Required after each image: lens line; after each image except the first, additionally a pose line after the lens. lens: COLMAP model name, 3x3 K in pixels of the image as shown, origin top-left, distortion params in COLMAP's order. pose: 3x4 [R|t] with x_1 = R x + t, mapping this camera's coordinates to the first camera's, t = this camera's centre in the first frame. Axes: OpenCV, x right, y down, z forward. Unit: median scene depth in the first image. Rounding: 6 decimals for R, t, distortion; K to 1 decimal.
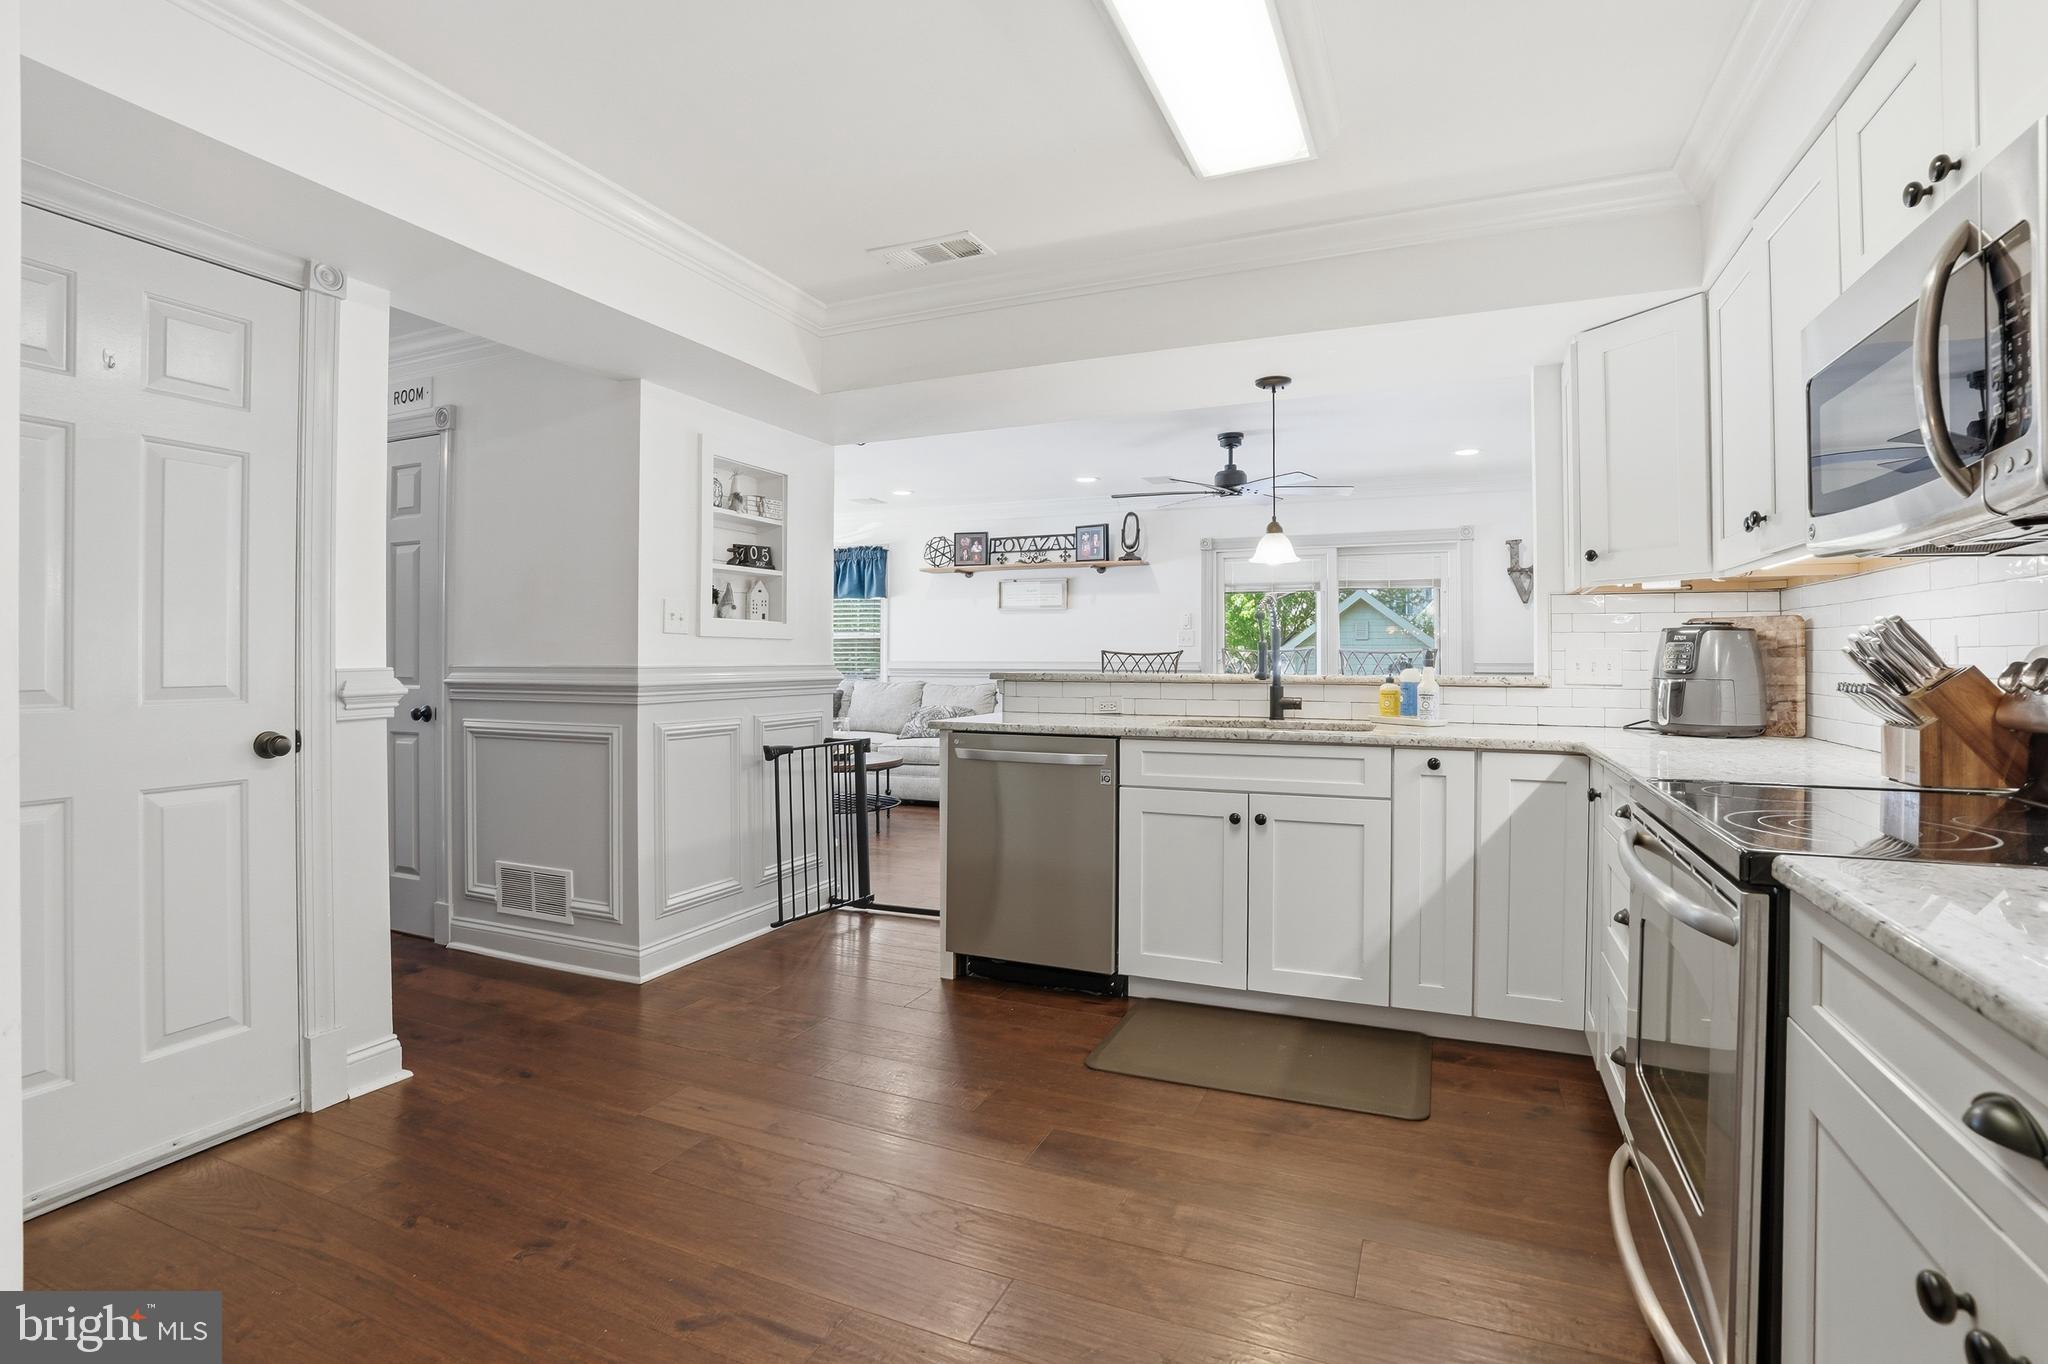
lens RADIAL K [[973.0, 0, 1009.3], [0, 973.0, 680.5], [0, 0, 1]] dist [-0.040375, 0.003091]
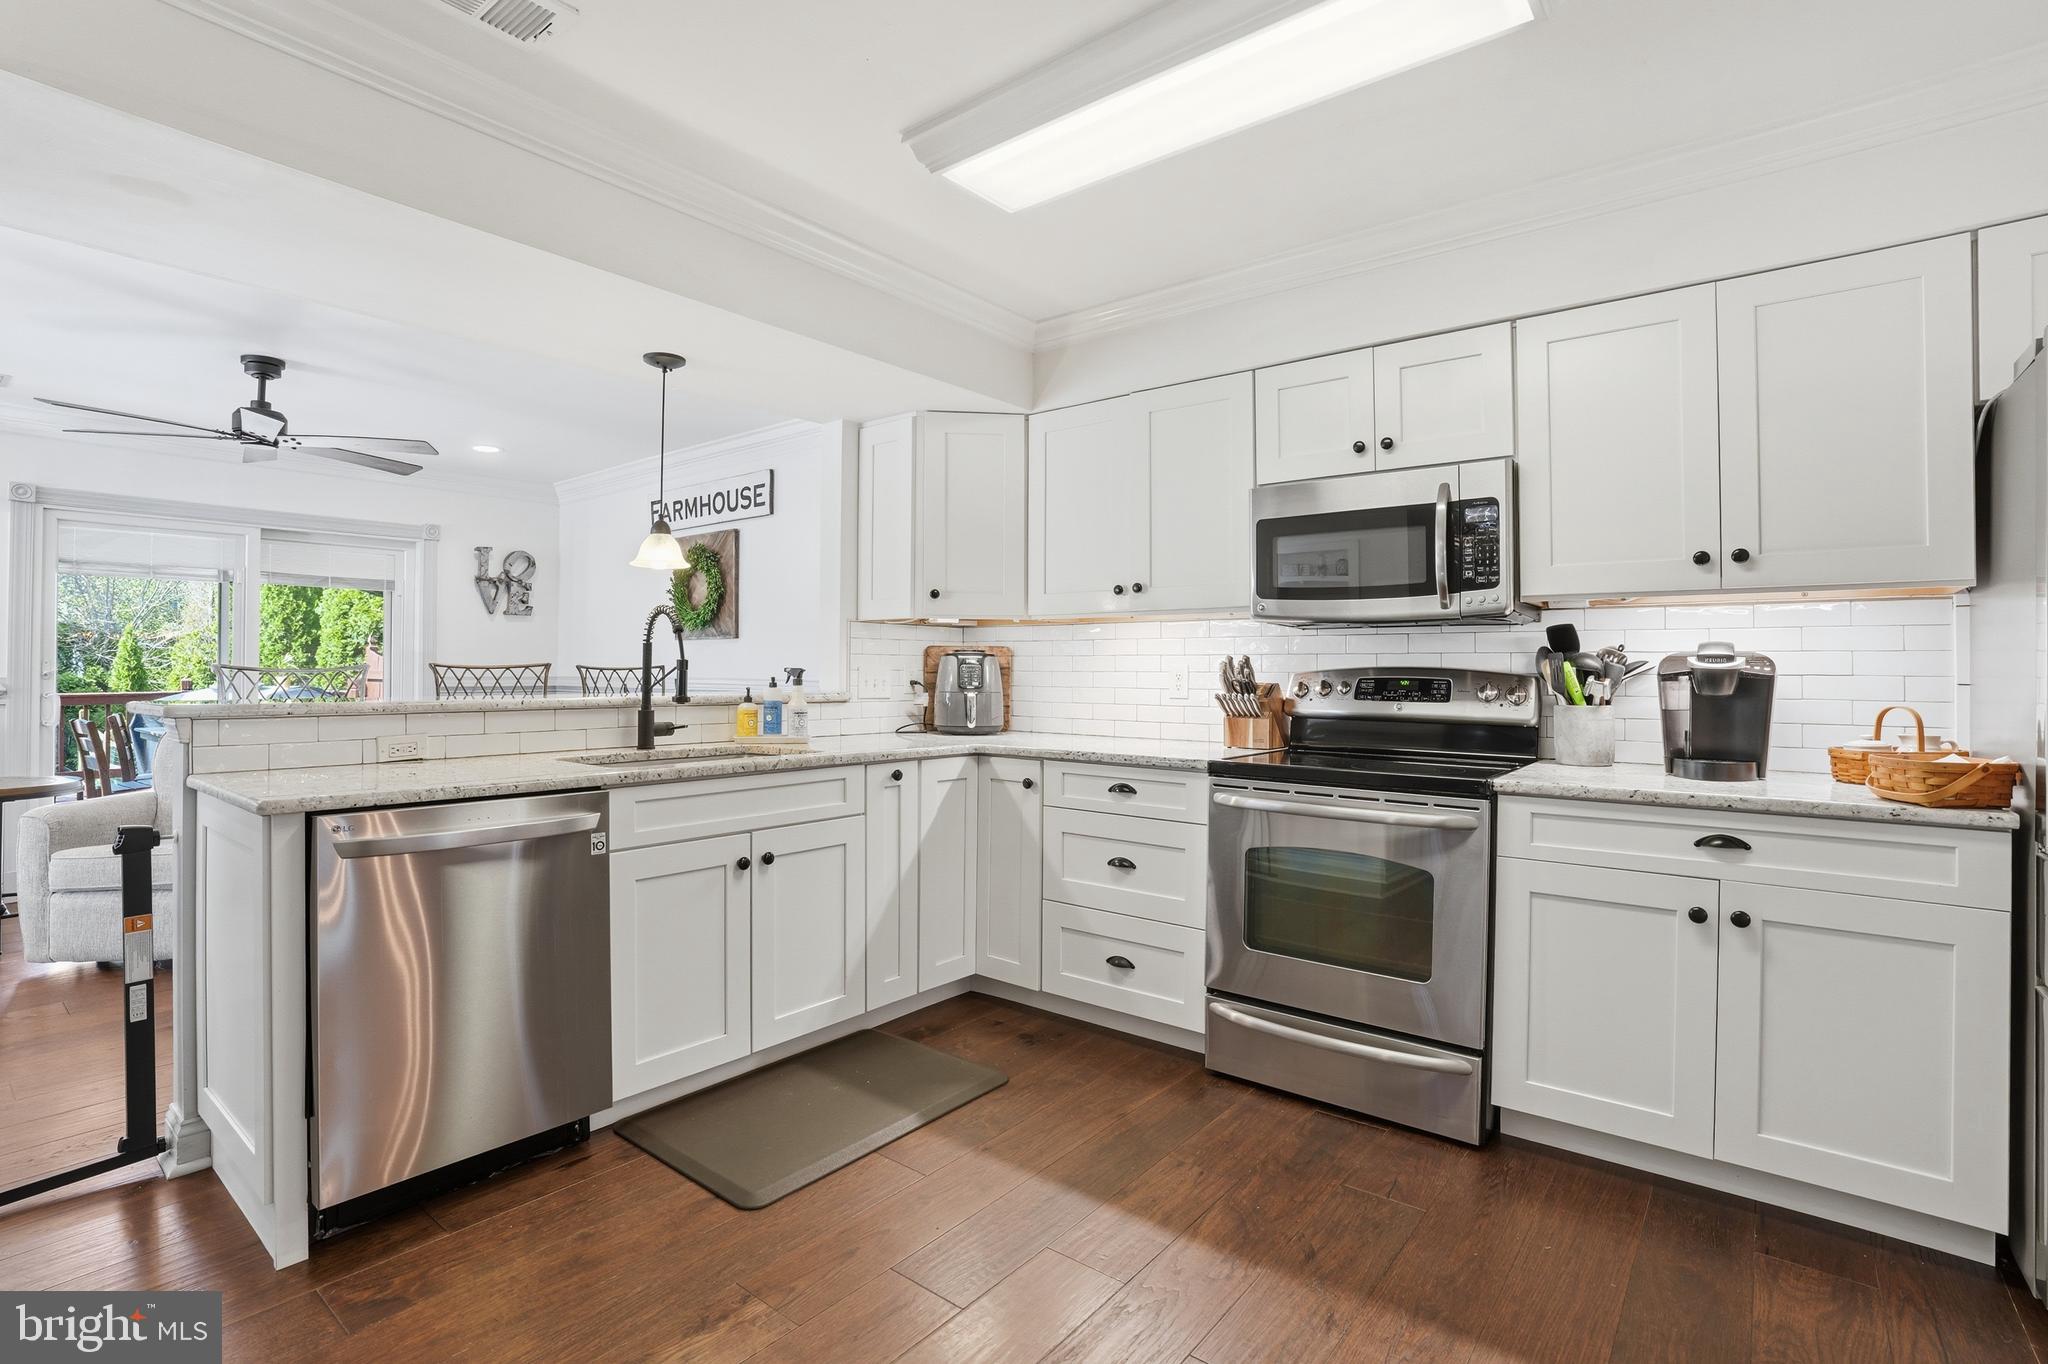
lens RADIAL K [[973.0, 0, 1024.1], [0, 973.0, 672.1], [0, 0, 1]] dist [-0.040375, 0.003091]
pose [[0.264708, -0.000769, 0.964328, -0.502761], [0.017805, 0.999833, -0.004090, -0.019995], [-0.964164, 0.018252, 0.264678, 0.485333]]
